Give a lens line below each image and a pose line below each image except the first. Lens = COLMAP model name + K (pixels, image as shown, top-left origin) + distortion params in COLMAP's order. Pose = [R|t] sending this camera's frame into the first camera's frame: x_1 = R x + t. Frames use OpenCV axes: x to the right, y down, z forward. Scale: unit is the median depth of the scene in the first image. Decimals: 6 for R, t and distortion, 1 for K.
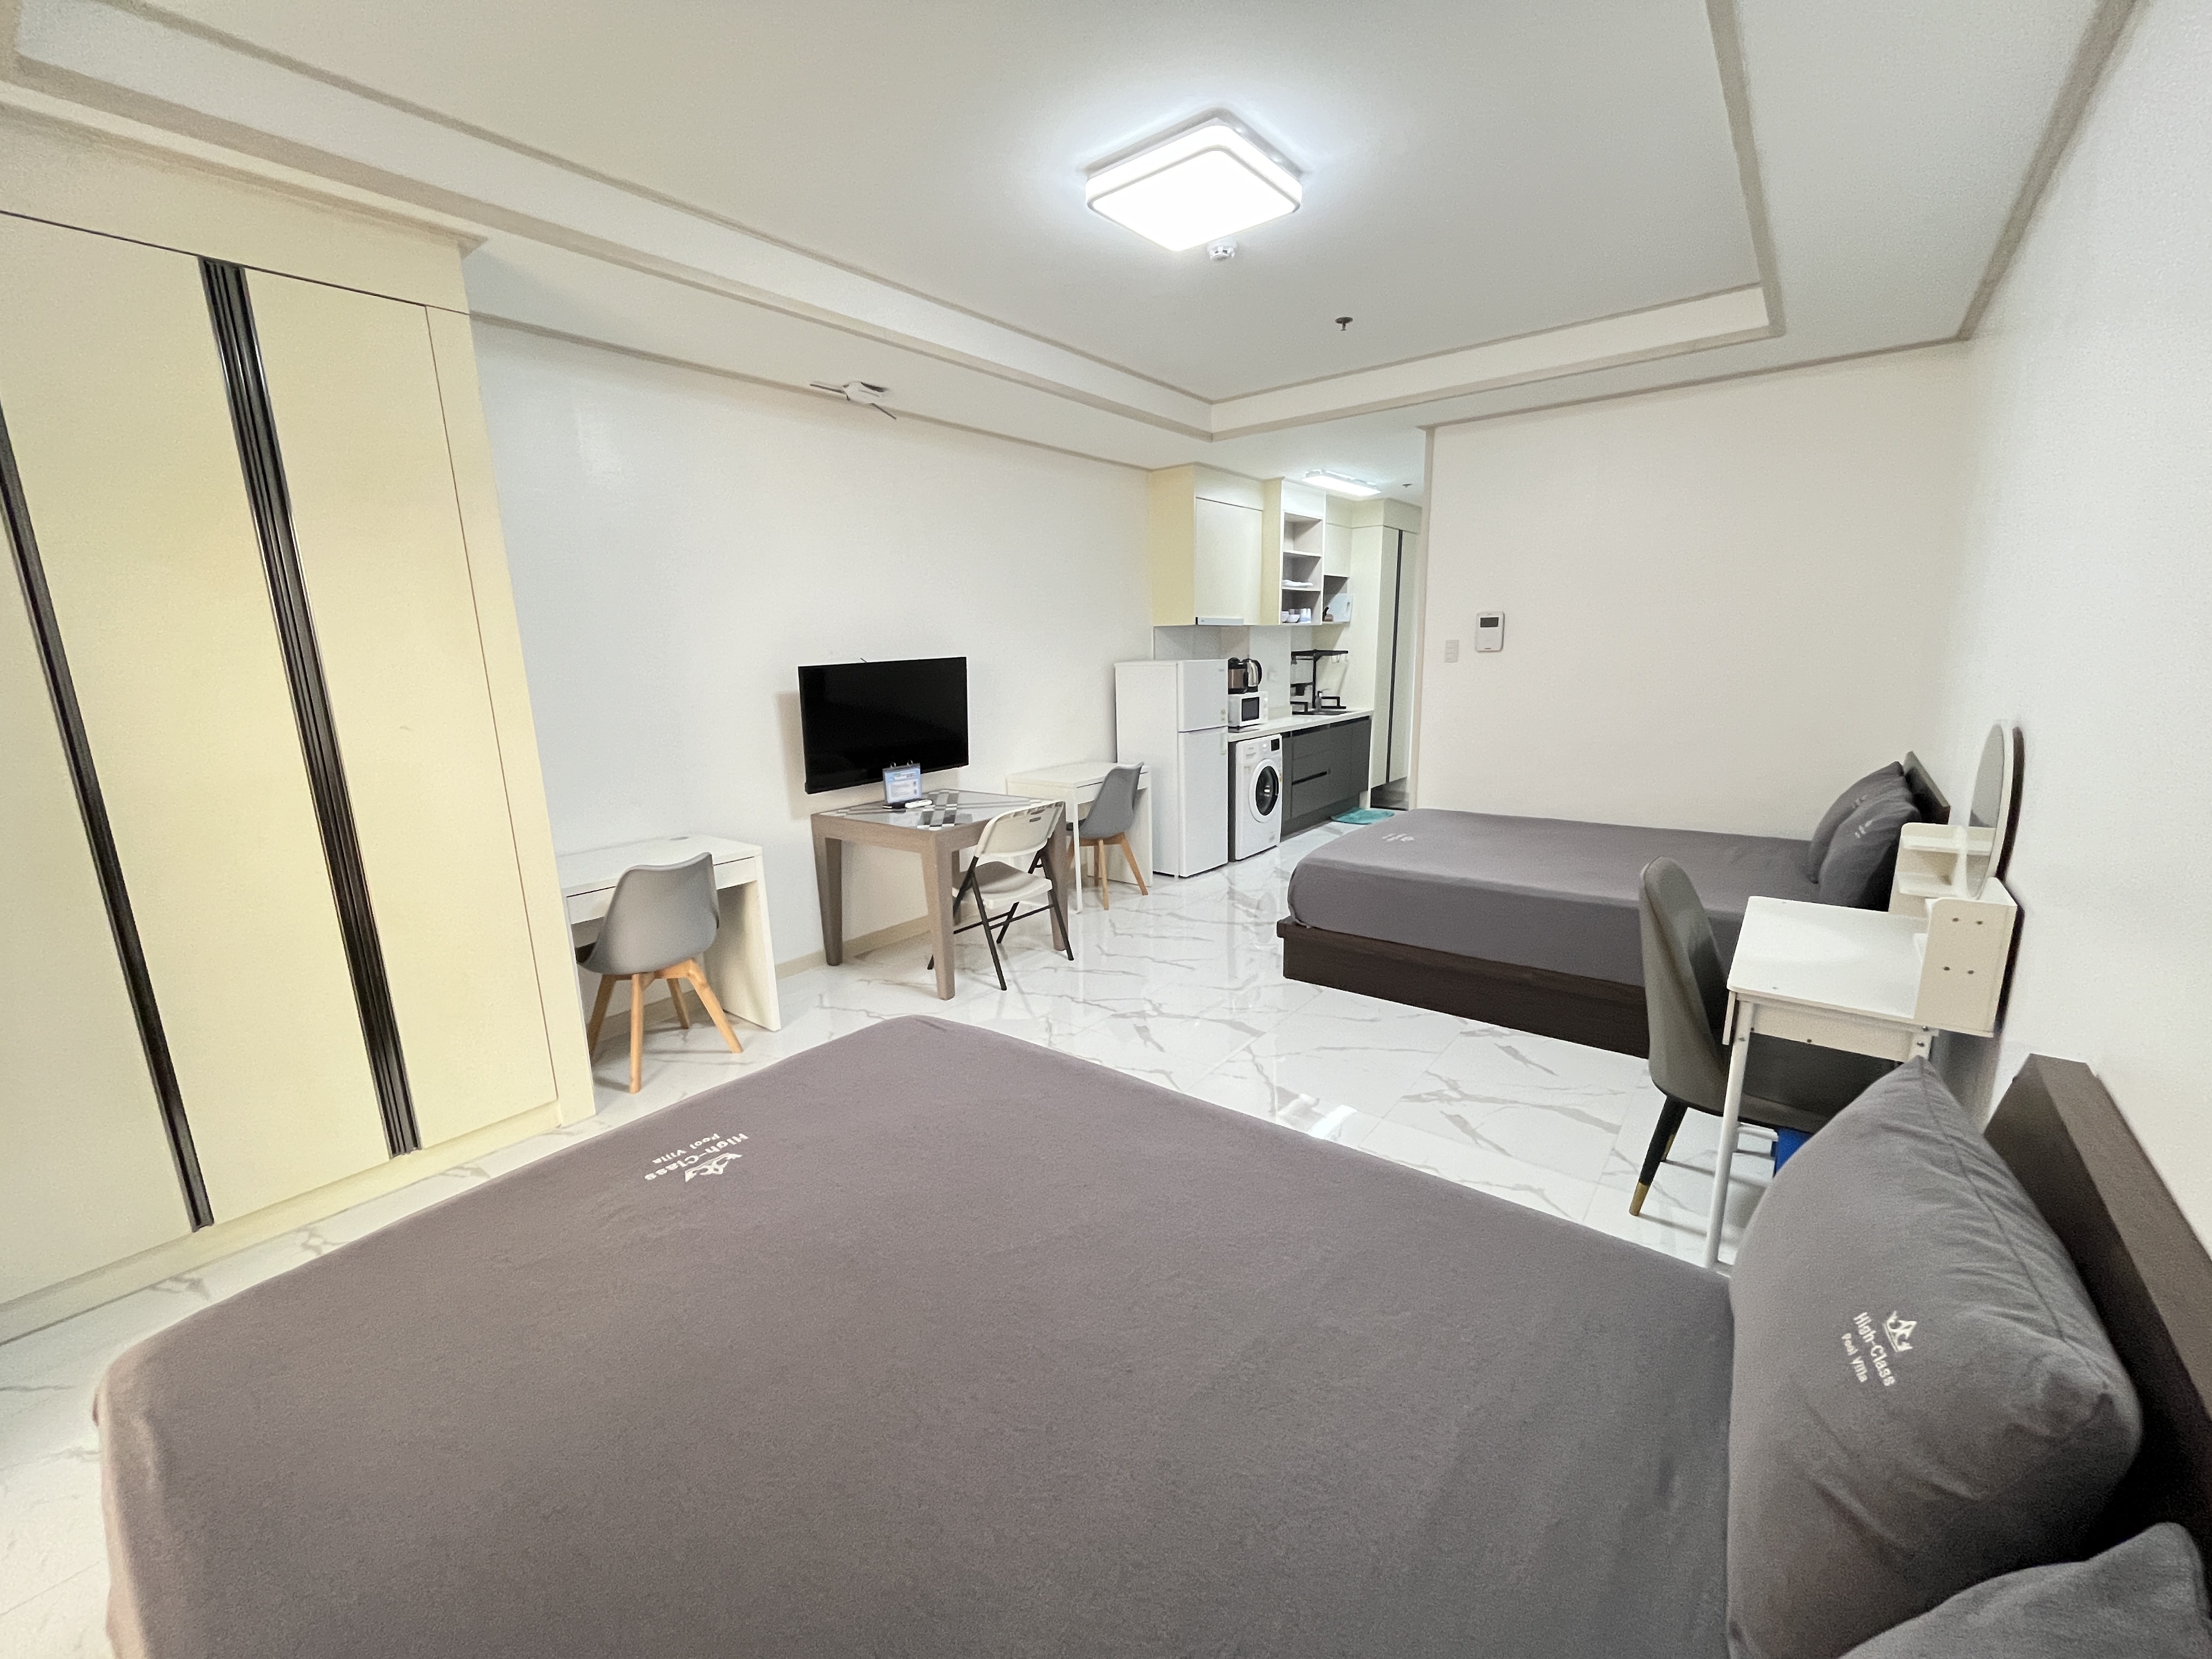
lens RADIAL K [[896.7, 0, 1106.0], [0, 896.7, 829.5], [0, 0, 1]] dist [-0.002985, 0.000183]
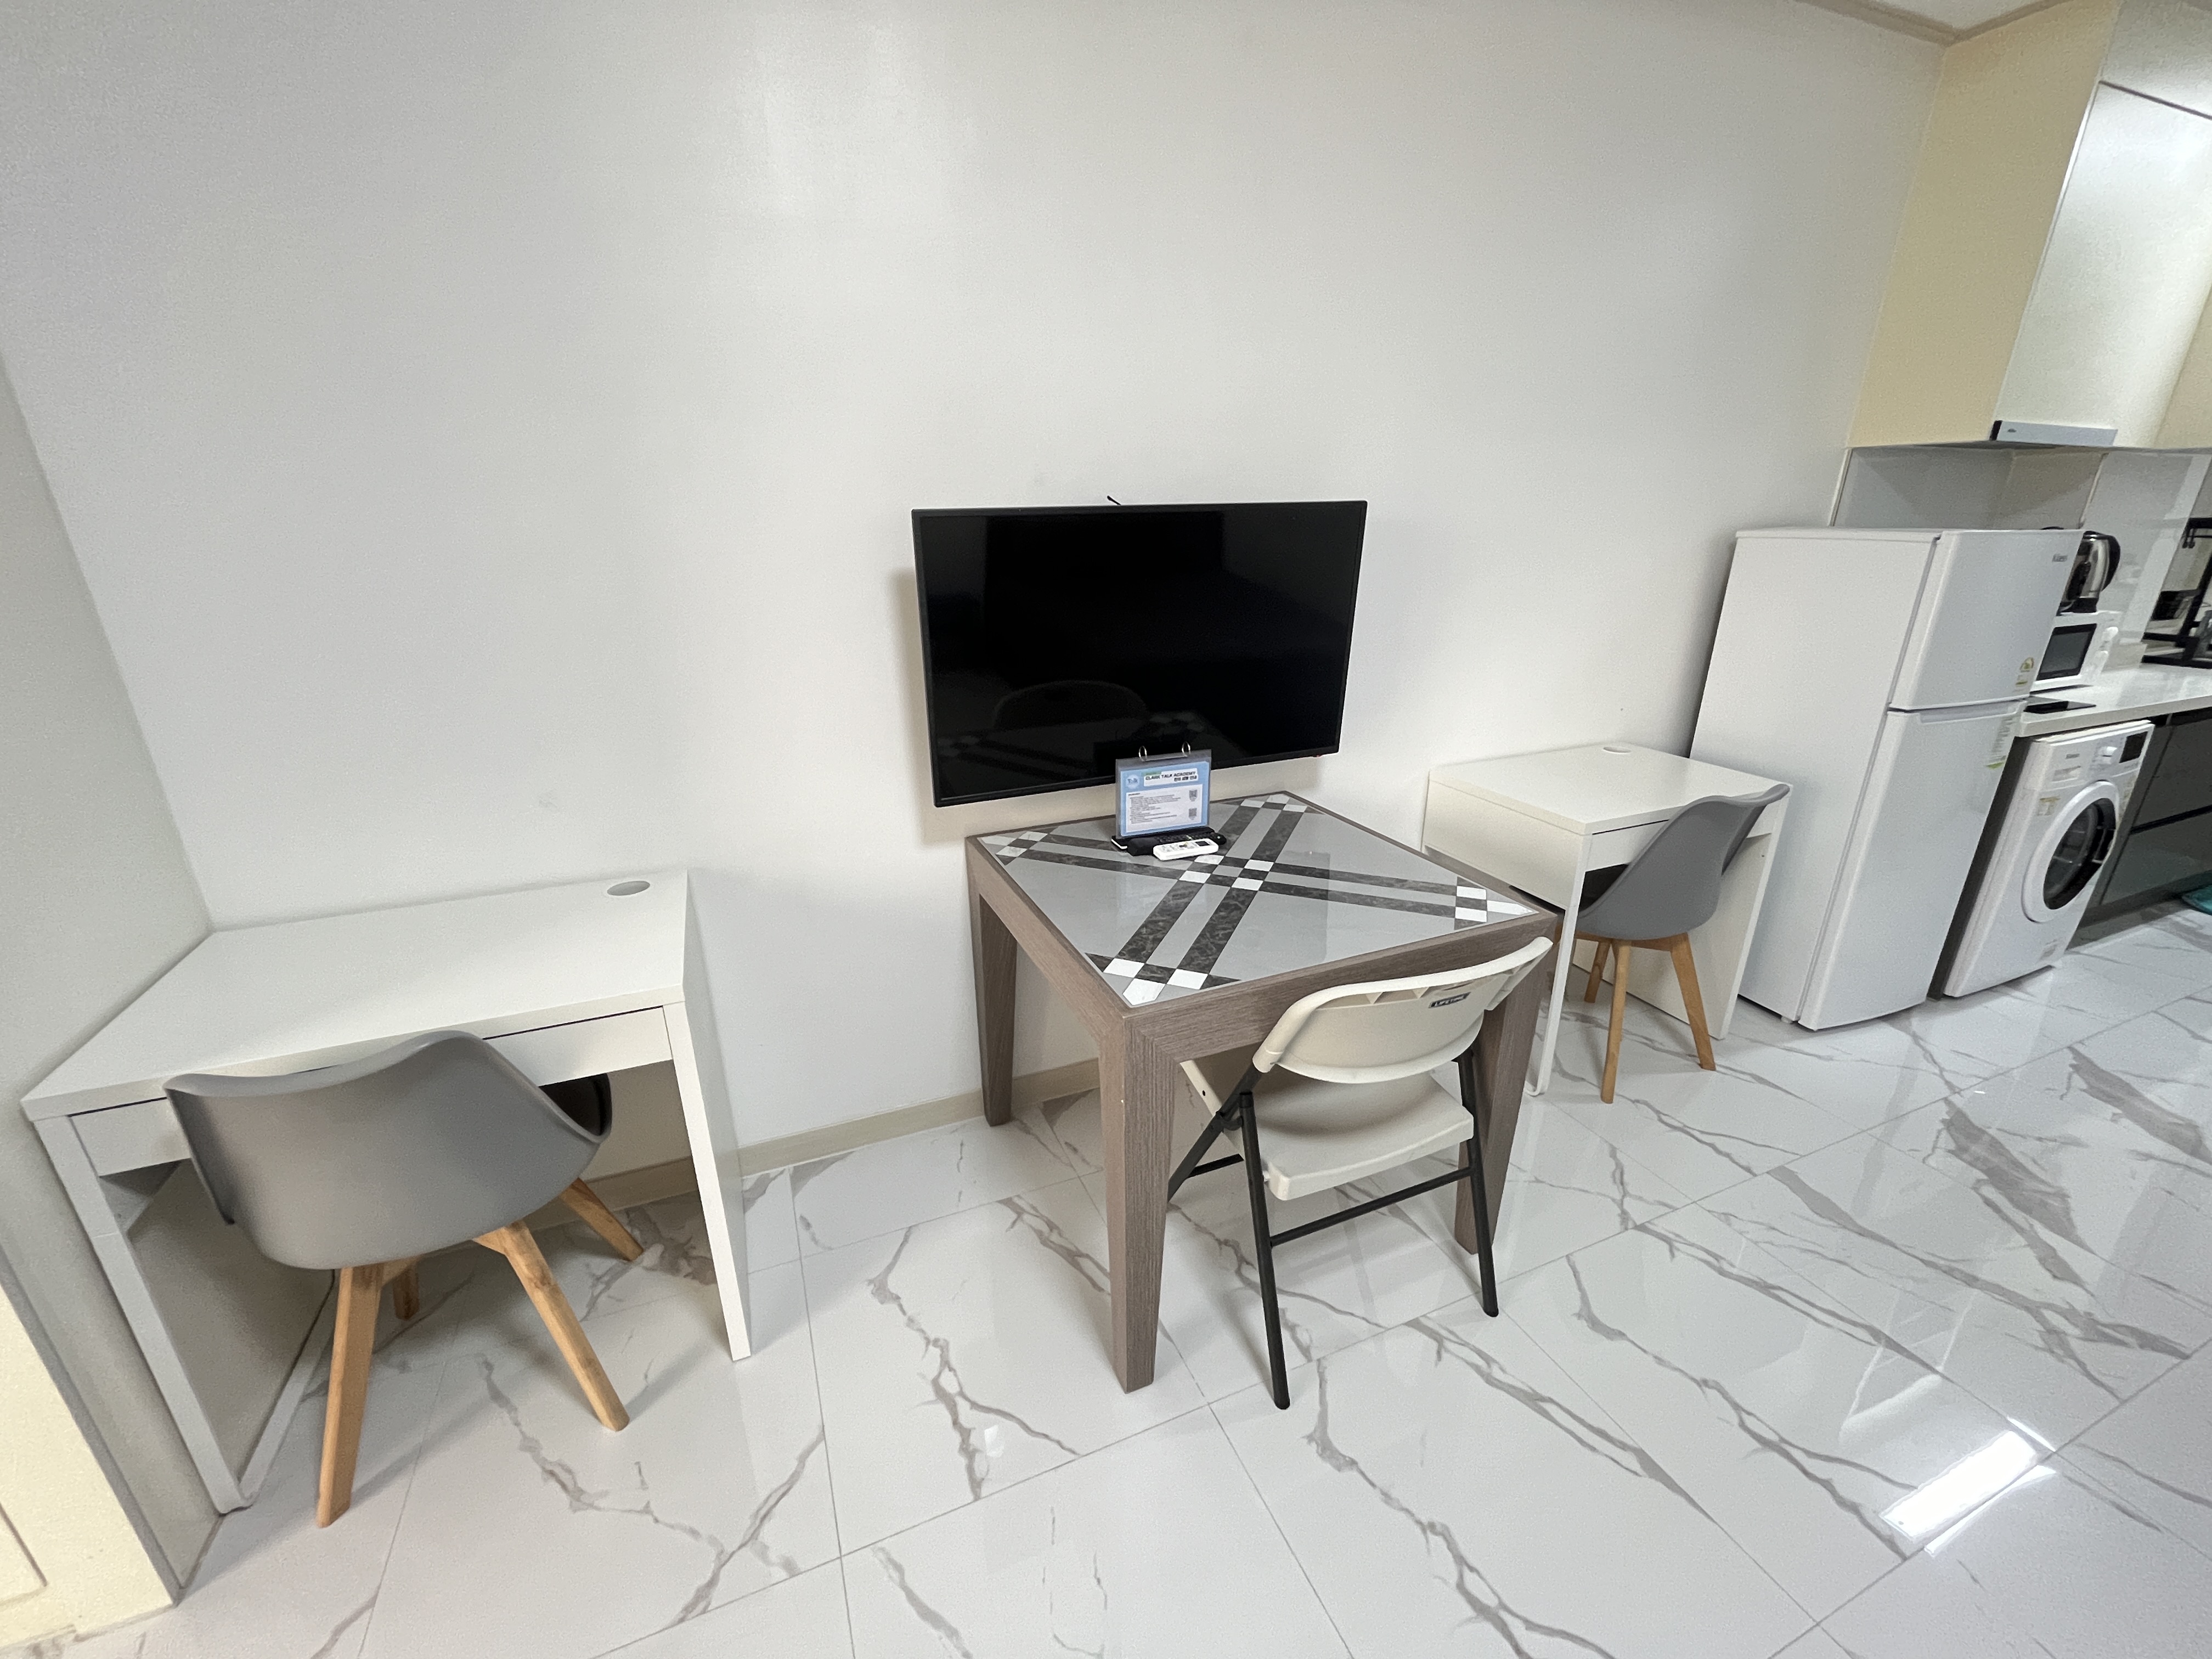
lens RADIAL K [[896.7, 0, 1106.0], [0, 896.7, 829.5], [0, 0, 1]] dist [-0.002985, 0.000183]
pose [[0.870847, 0.185784, -0.455093, -0.037026], [-0.117907, 0.977745, 0.173527, -0.086320], [0.477204, -0.097457, 0.873372, 0.480232]]
